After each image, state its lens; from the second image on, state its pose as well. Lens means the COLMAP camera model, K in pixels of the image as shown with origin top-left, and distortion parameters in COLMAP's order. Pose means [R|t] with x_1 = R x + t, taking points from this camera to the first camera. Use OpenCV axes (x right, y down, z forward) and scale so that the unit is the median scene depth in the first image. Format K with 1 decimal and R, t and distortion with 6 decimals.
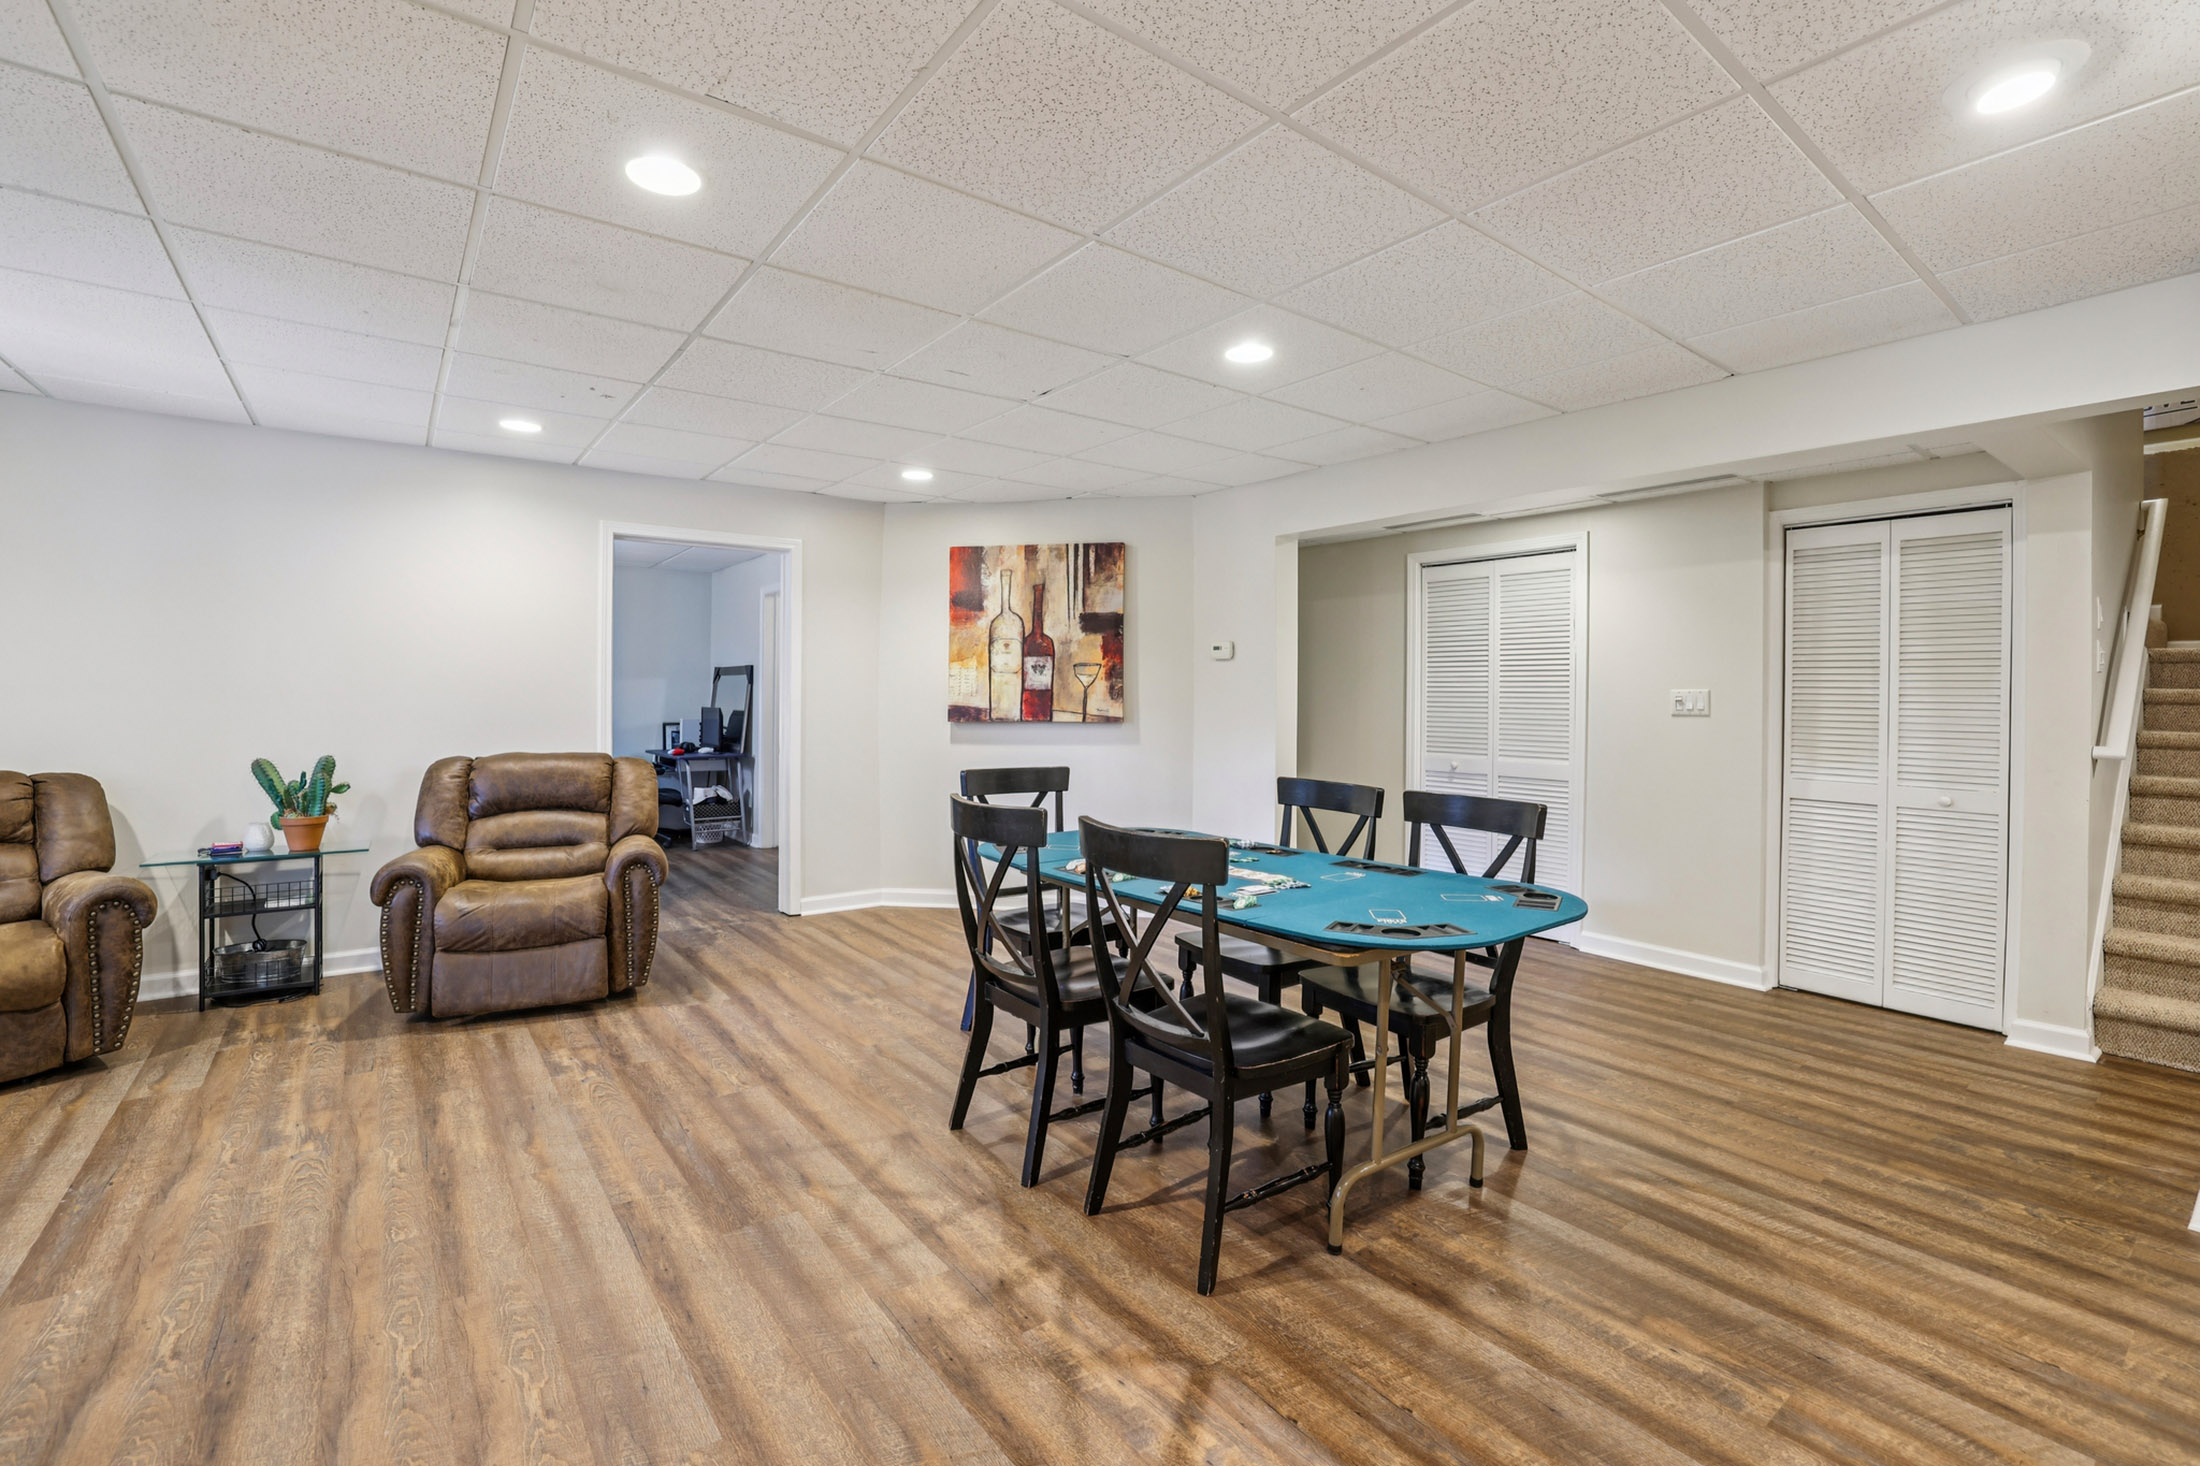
lens RADIAL K [[969.4, 0, 1111.6], [0, 969.4, 710.3], [0, 0, 1]] dist [-0.048511, 0.015883]
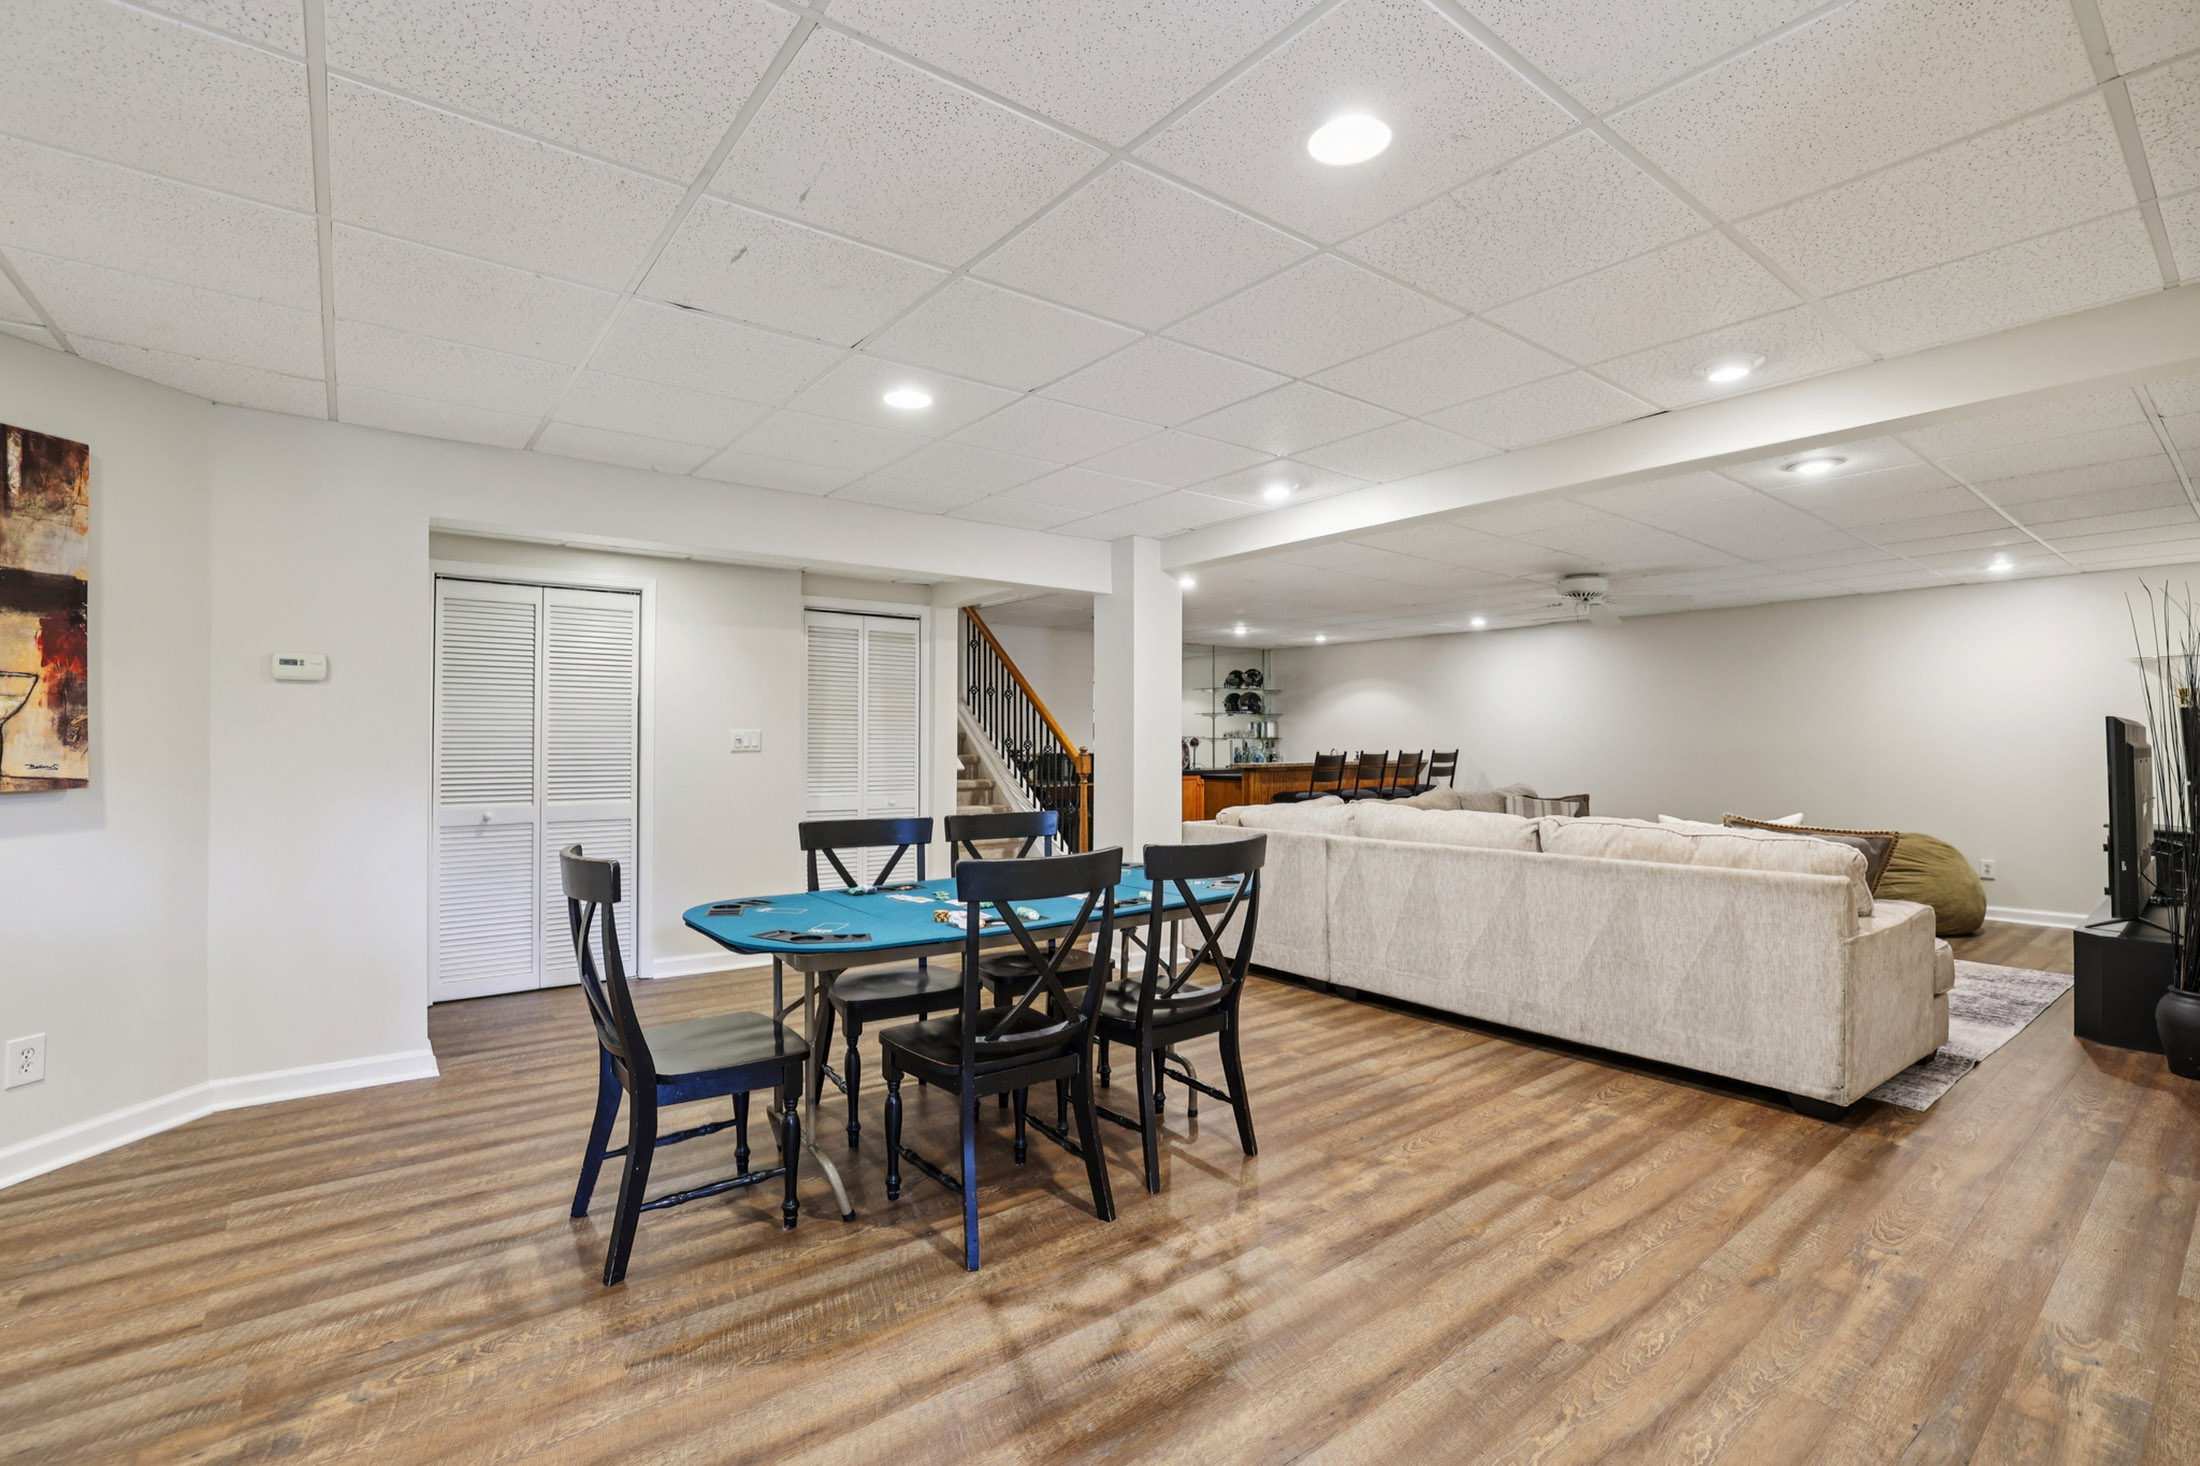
lens RADIAL K [[978.9, 0, 1100.0], [0, 978.9, 733.0], [0, 0, 1]] dist [-0.050276, 0.015677]
pose [[-0.004034, 0.000487, 0.999992, -0.784239], [0.016645, 0.999861, -0.000420, -0.012440], [-0.999853, 0.016643, -0.004041, 0.711312]]
